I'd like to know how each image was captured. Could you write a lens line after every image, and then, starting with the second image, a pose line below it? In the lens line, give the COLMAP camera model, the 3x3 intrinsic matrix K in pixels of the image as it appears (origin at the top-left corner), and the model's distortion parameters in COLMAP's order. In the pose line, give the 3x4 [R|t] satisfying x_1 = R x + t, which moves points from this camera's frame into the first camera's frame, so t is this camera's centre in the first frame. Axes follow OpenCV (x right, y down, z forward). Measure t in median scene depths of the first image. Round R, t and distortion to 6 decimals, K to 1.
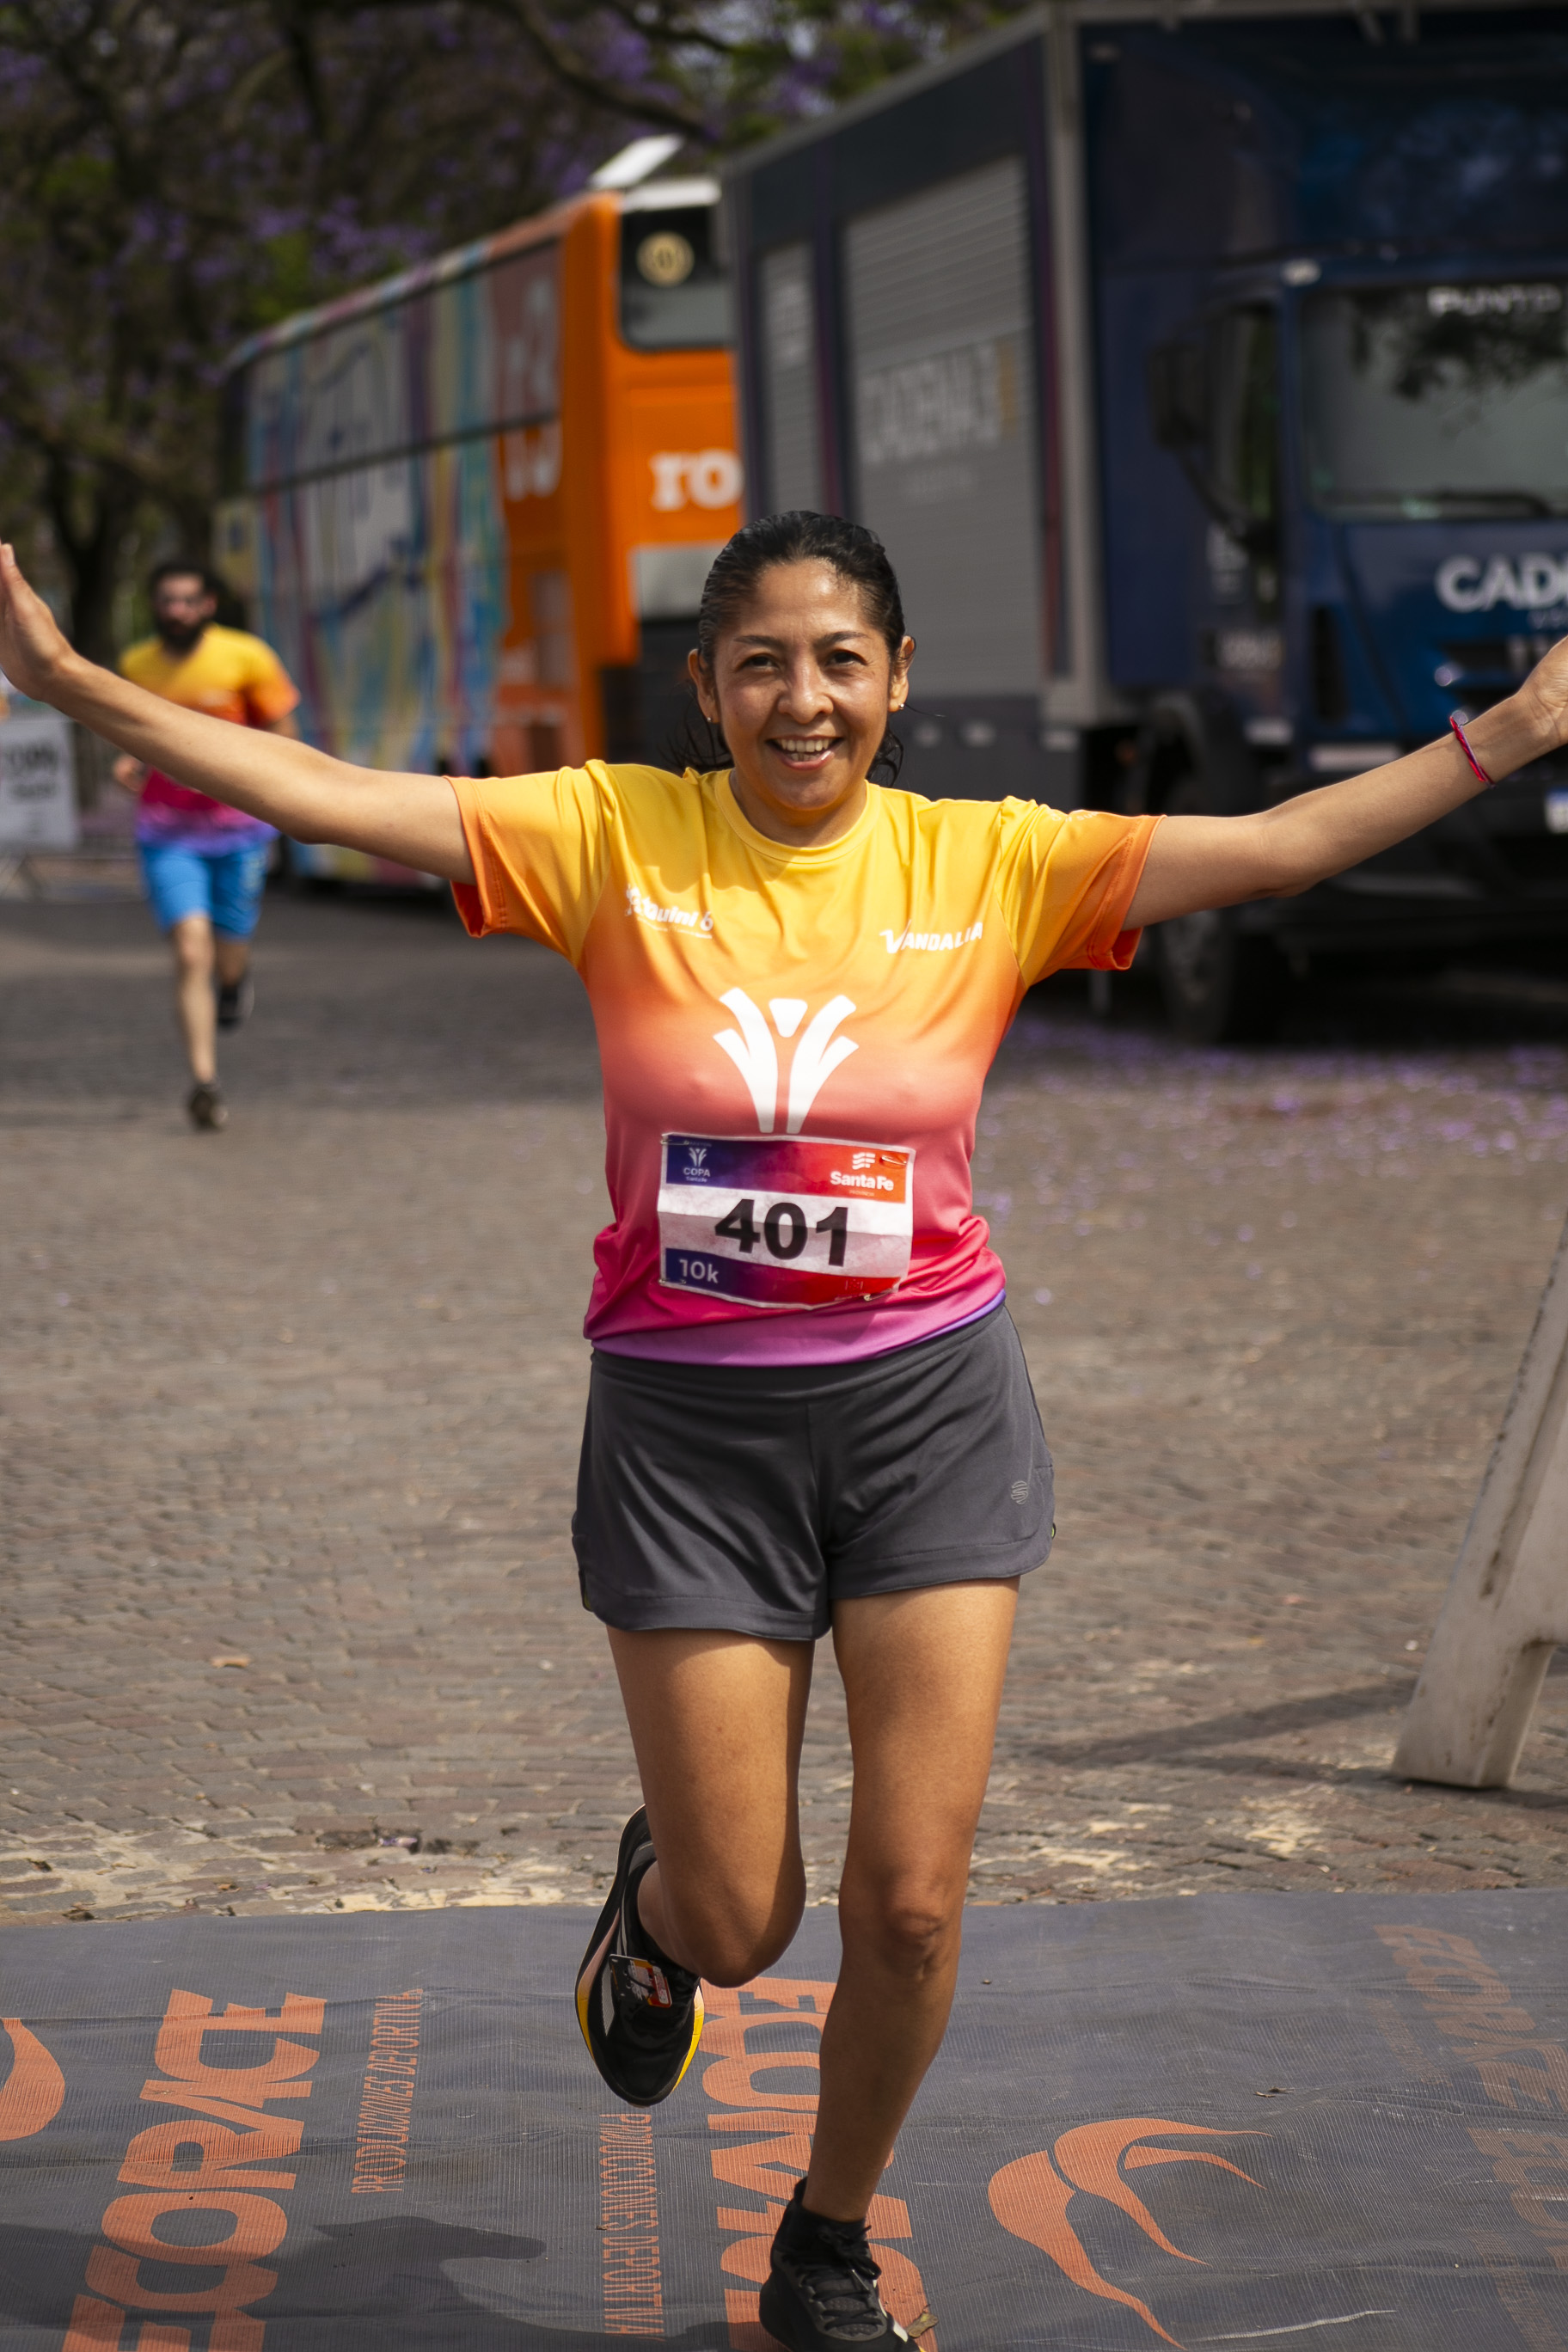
lens RADIAL K [[6914.9, 0, 765.8], [0, 6914.9, 1160.4], [0, 0, 1]] dist [0.344672, 0.000000]
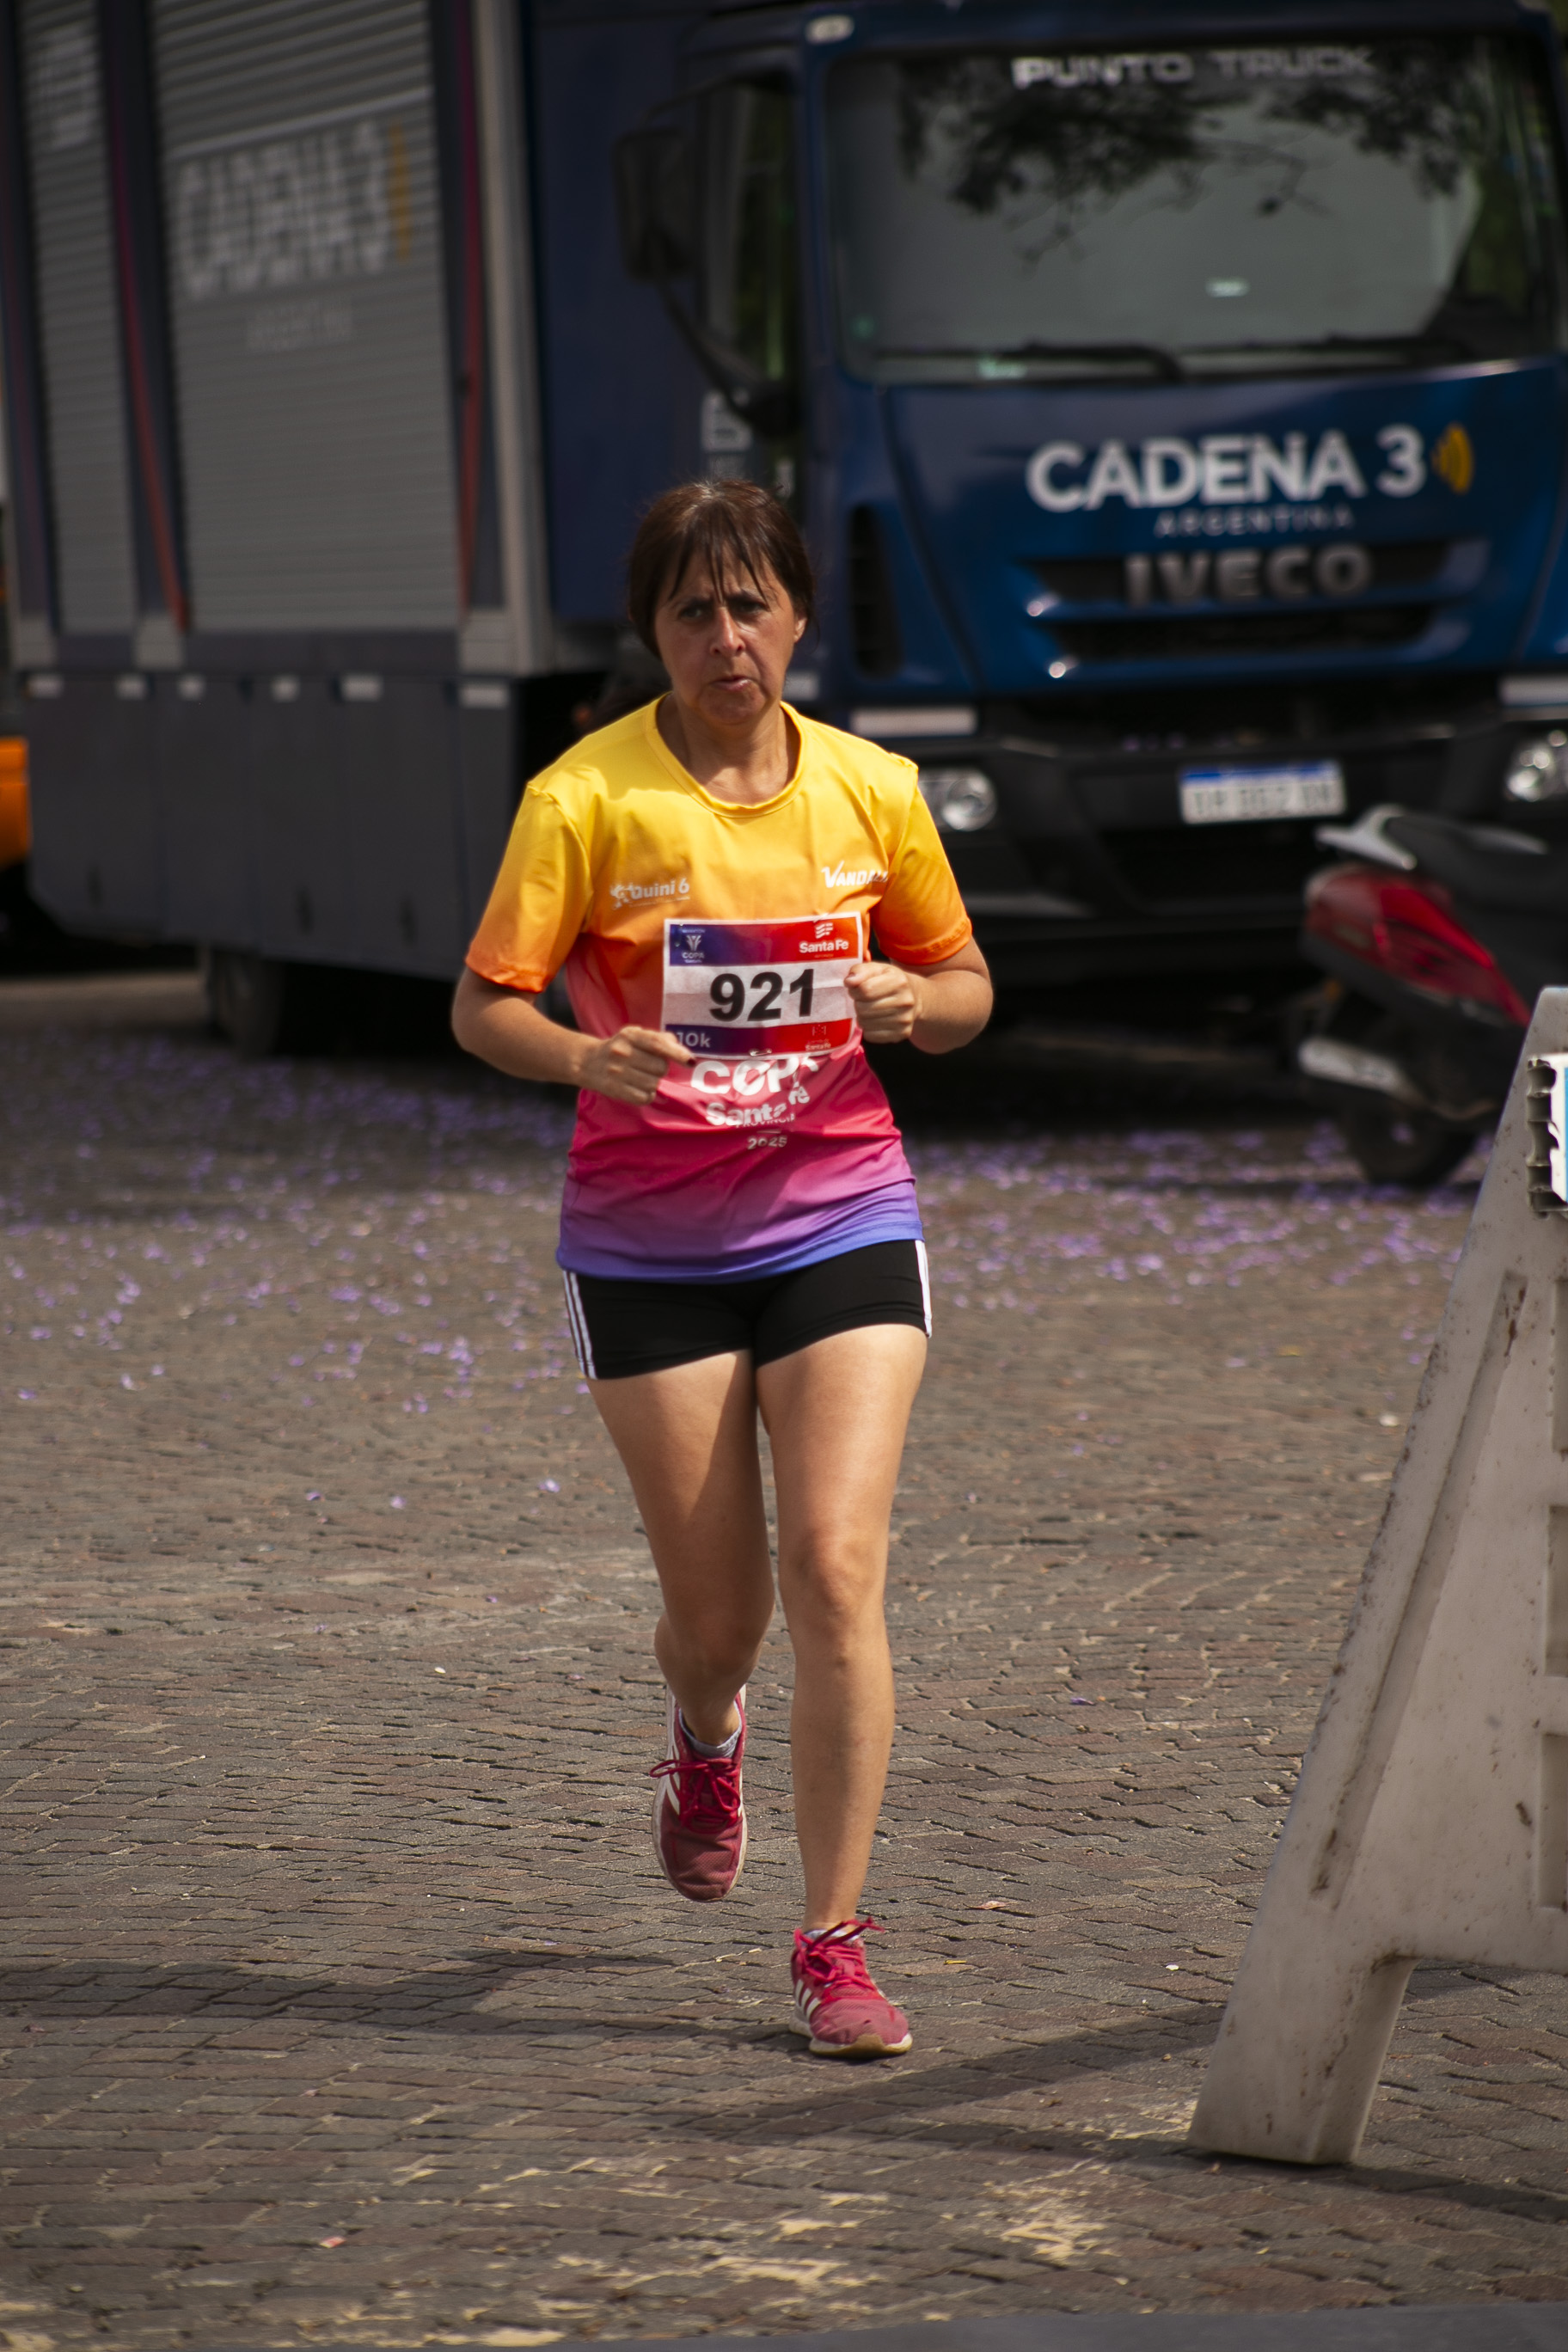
lens RADIAL K [[10022.2, 0, 753.1], [0, 10022.2, 1168.2], [0, 0, 1]] dist [1.330765, 0.000000]
pose [[0.995752, -0.005152, 0.091933, -0.045985], [0.006300, 0.999906, -0.012208, -0.000064], [-0.091861, 0.012735, 0.995690, -0.037390]]
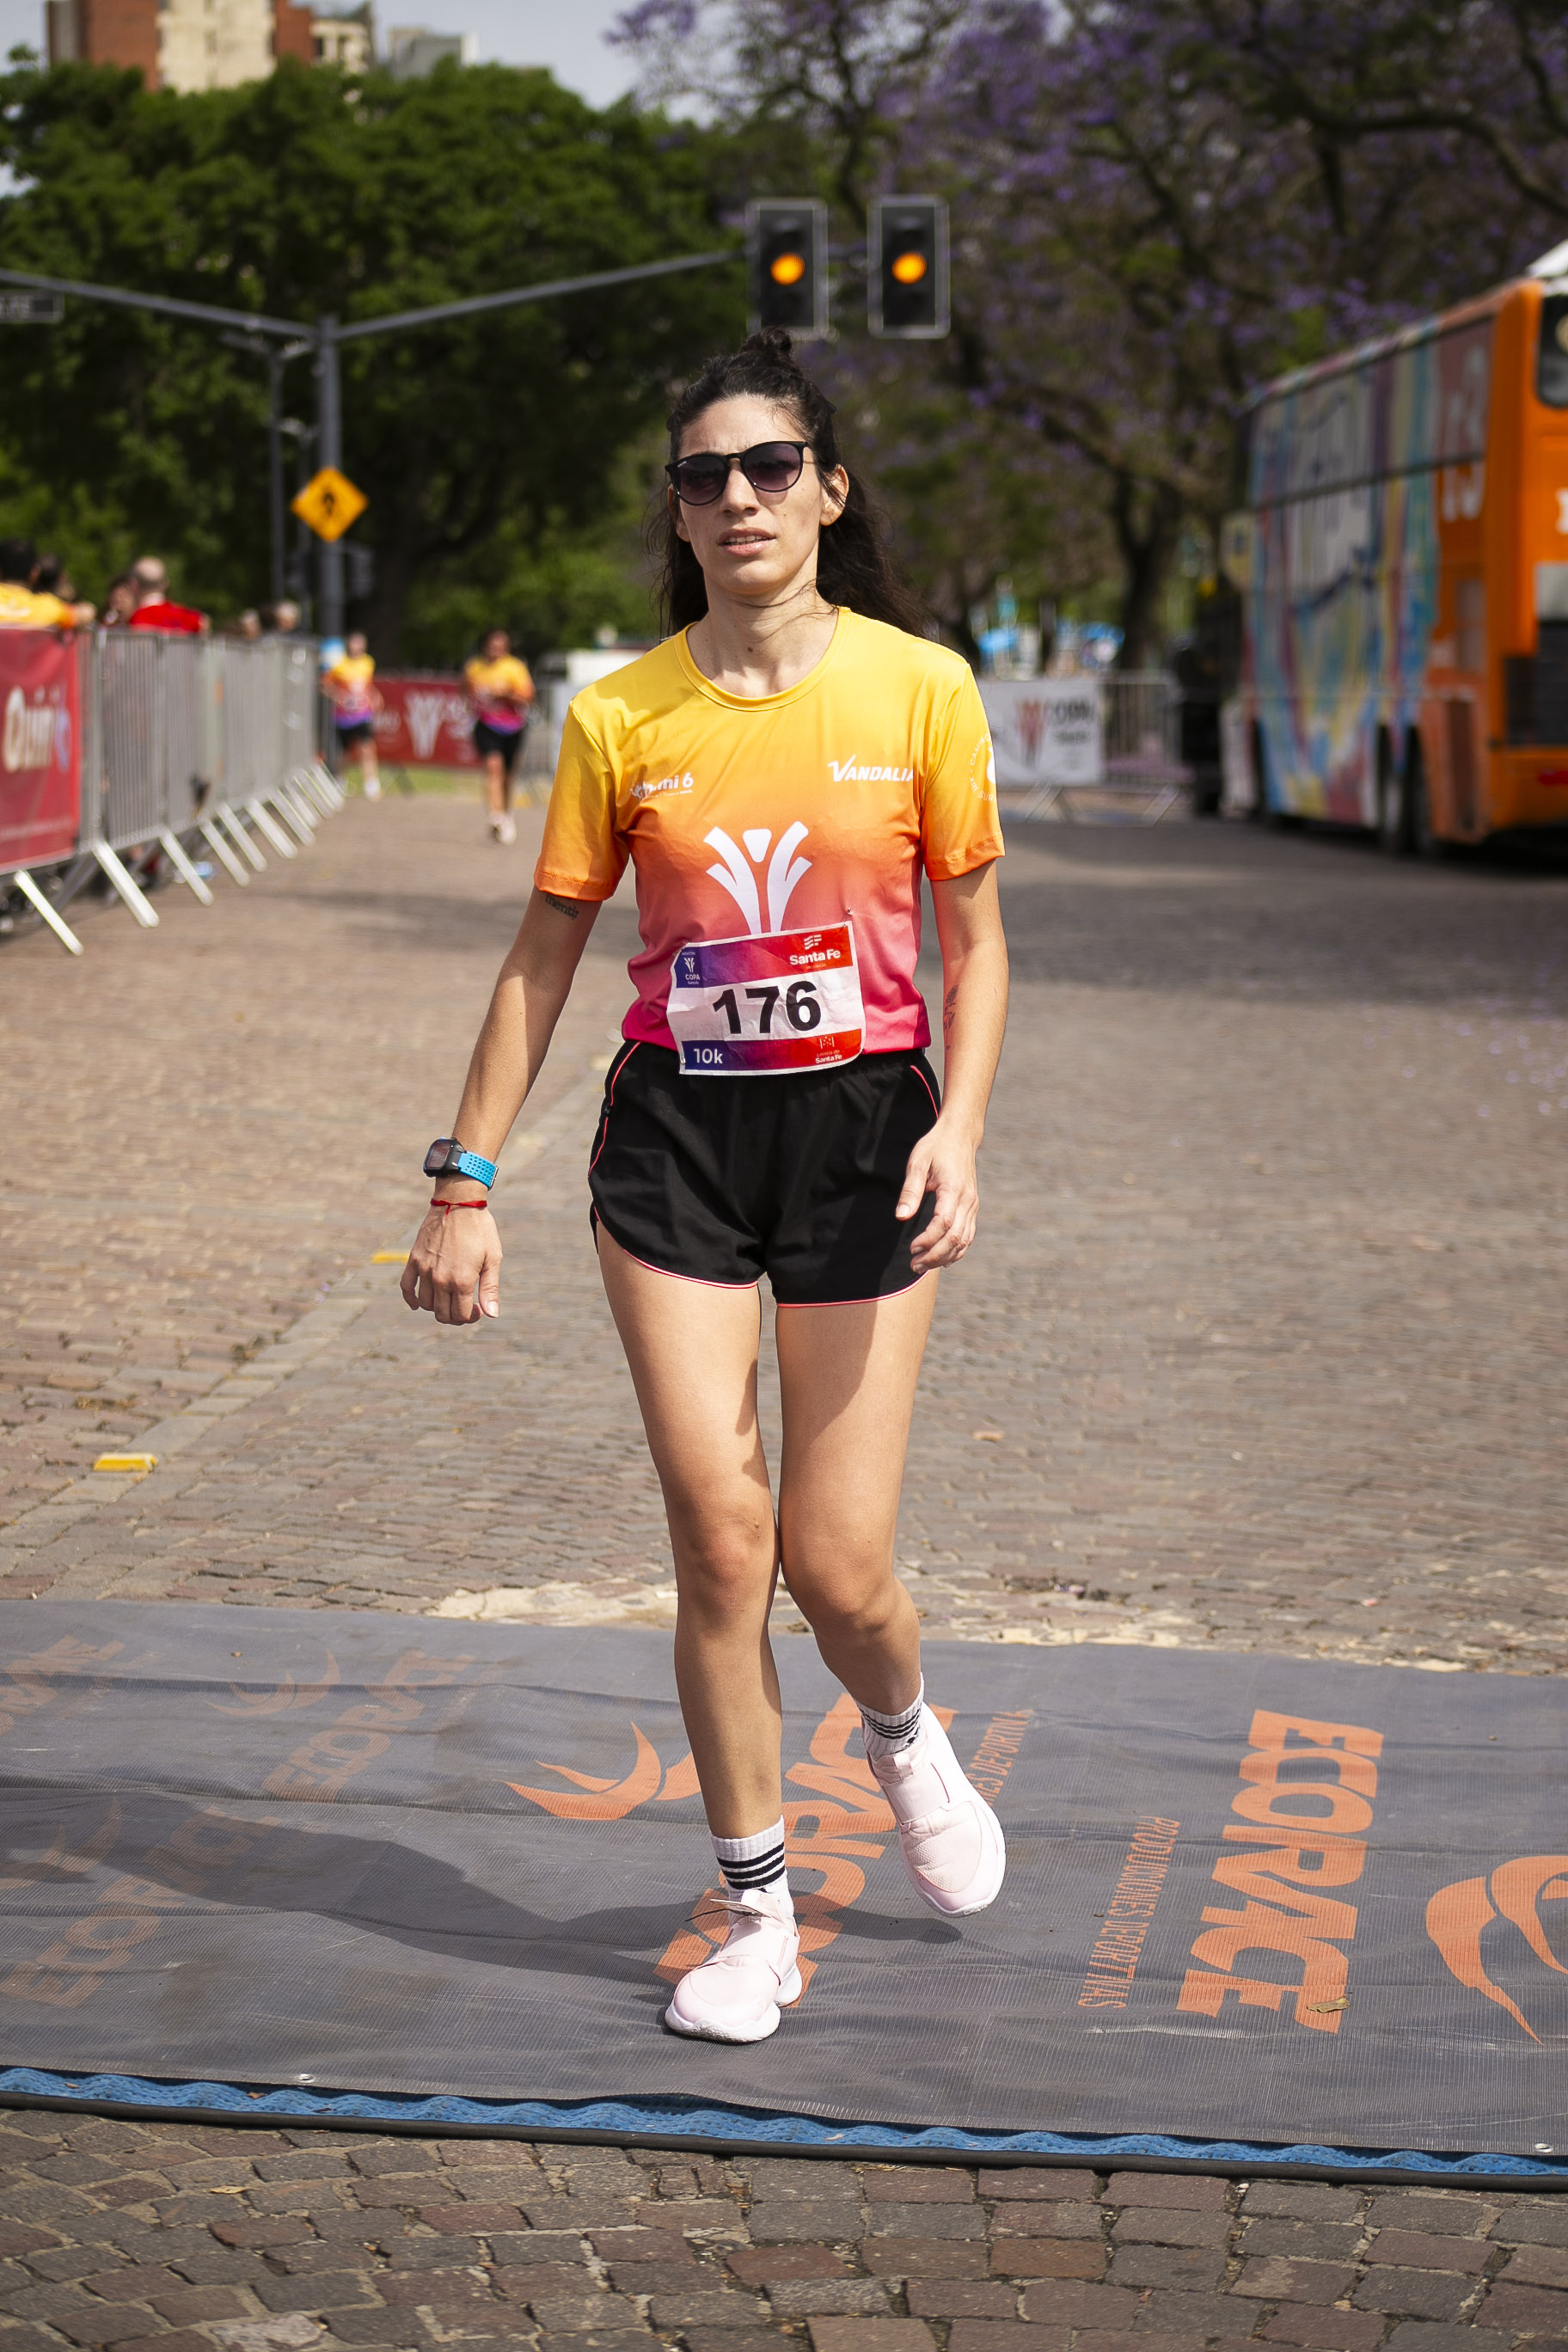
lens RADIAL K [[5448.9, 0, 787.9], [0, 5448.9, 1126.4], [0, 0, 1]] dist [-0.054233, 0.000000]
pose [[0.982628, 0.055364, -0.177134, 0.059314], [-0.052292, 0.998390, 0.021963, -0.003416], [0.178065, -0.012319, 0.983942, 0.026083]]
